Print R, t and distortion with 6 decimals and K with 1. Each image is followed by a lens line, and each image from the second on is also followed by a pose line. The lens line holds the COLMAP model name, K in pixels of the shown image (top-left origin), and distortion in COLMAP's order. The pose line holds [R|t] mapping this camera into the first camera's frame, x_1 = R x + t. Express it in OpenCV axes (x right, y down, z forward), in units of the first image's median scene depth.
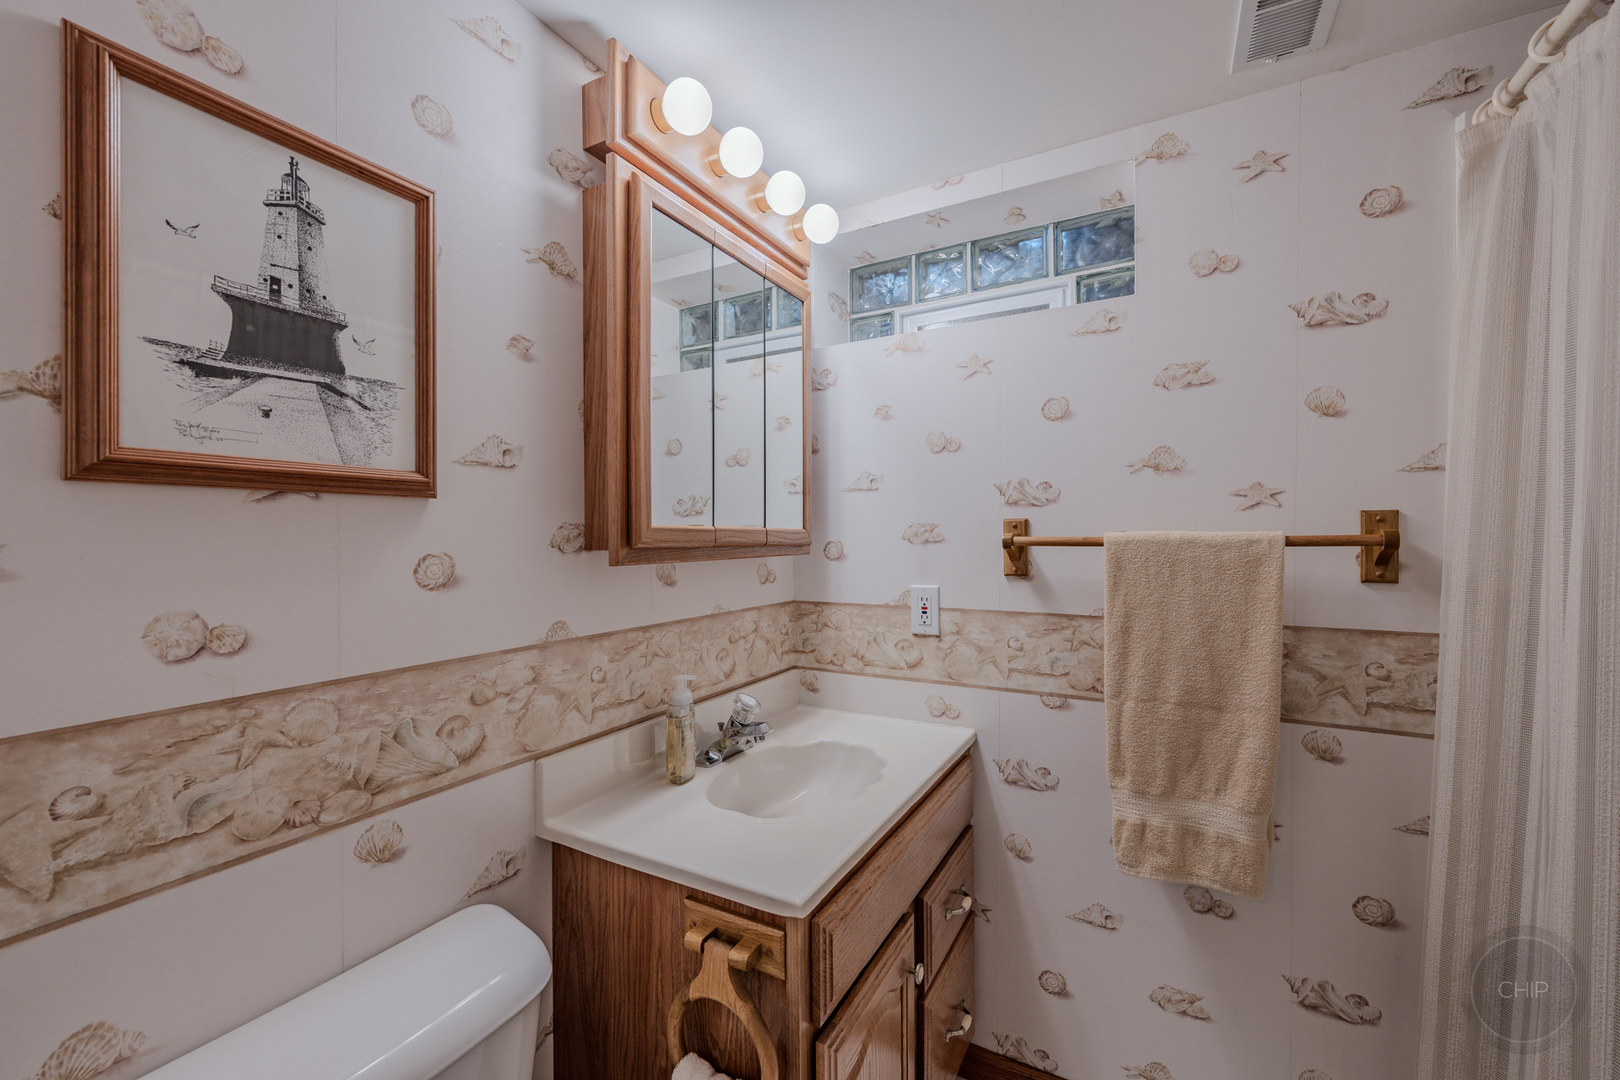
lens RADIAL K [[658.9, 0, 810.2], [0, 658.9, 539.9], [0, 0, 1]] dist [0.001206, 0.000040]
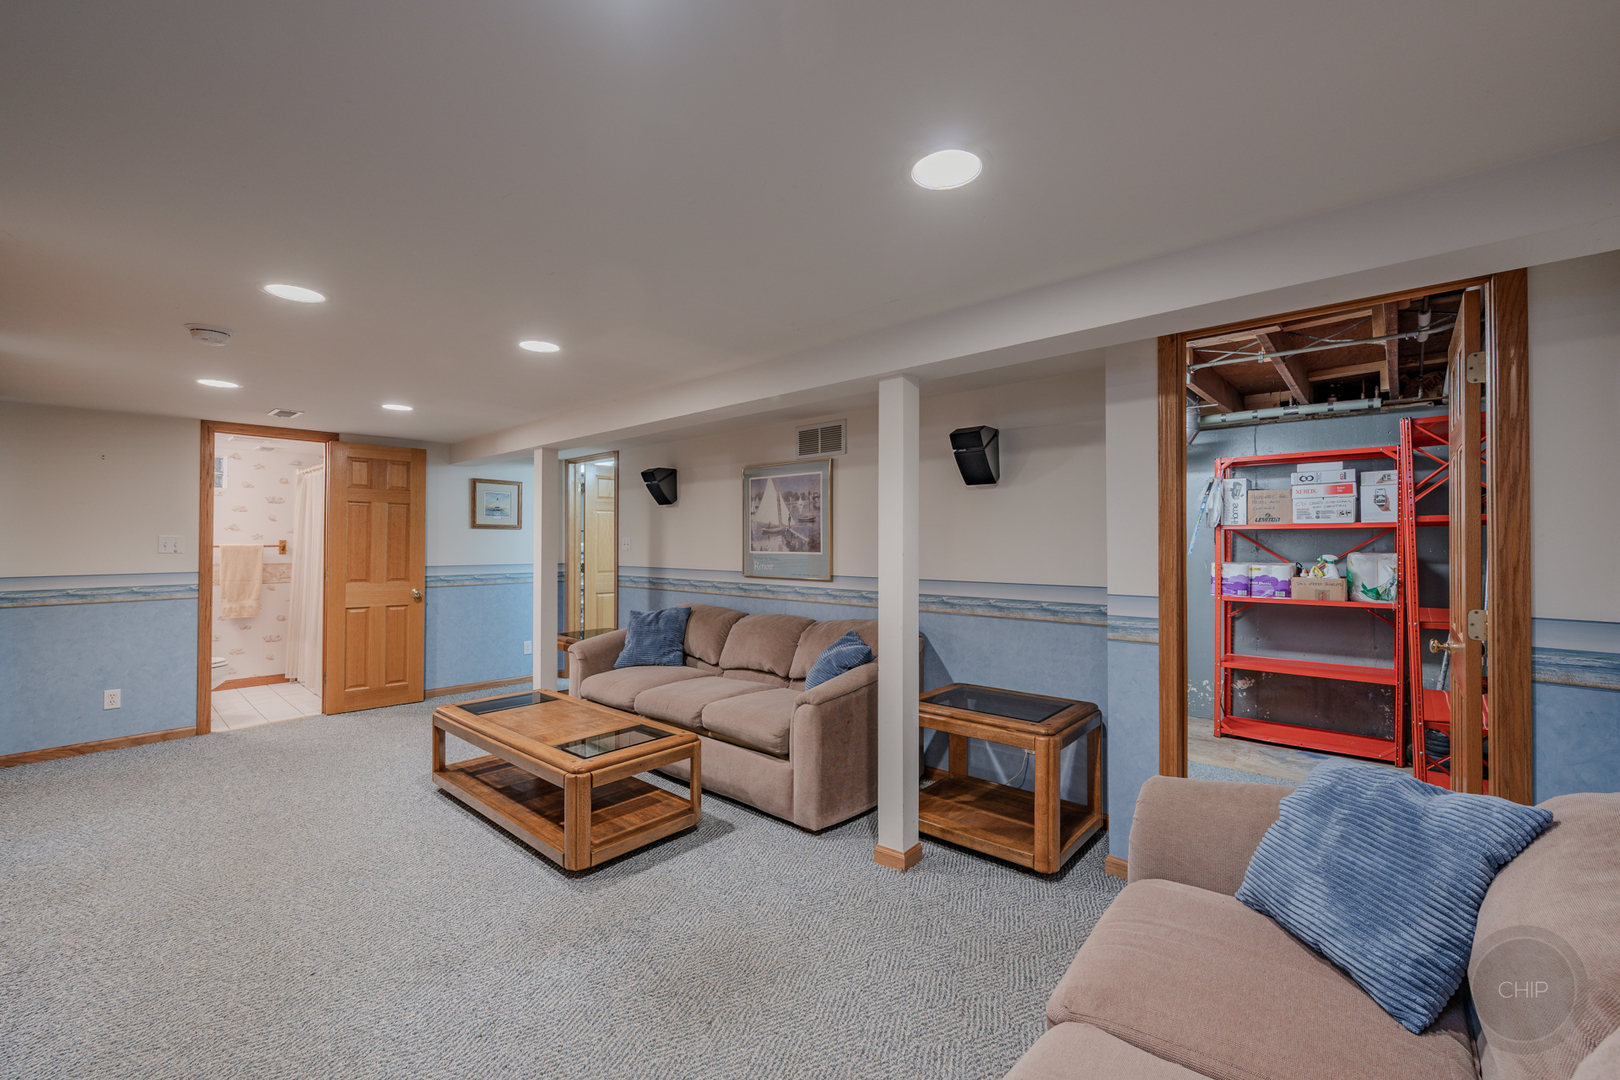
lens RADIAL K [[658.9, 0, 812.9], [0, 658.9, 537.7], [0, 0, 1]] dist [0.001206, 0.000040]
pose [[0.224523, 0.013181, 0.974380, -3.170044], [-0.000613, 0.999910, -0.013385, 0.003685], [-0.974469, 0.002408, 0.224511, -4.119807]]
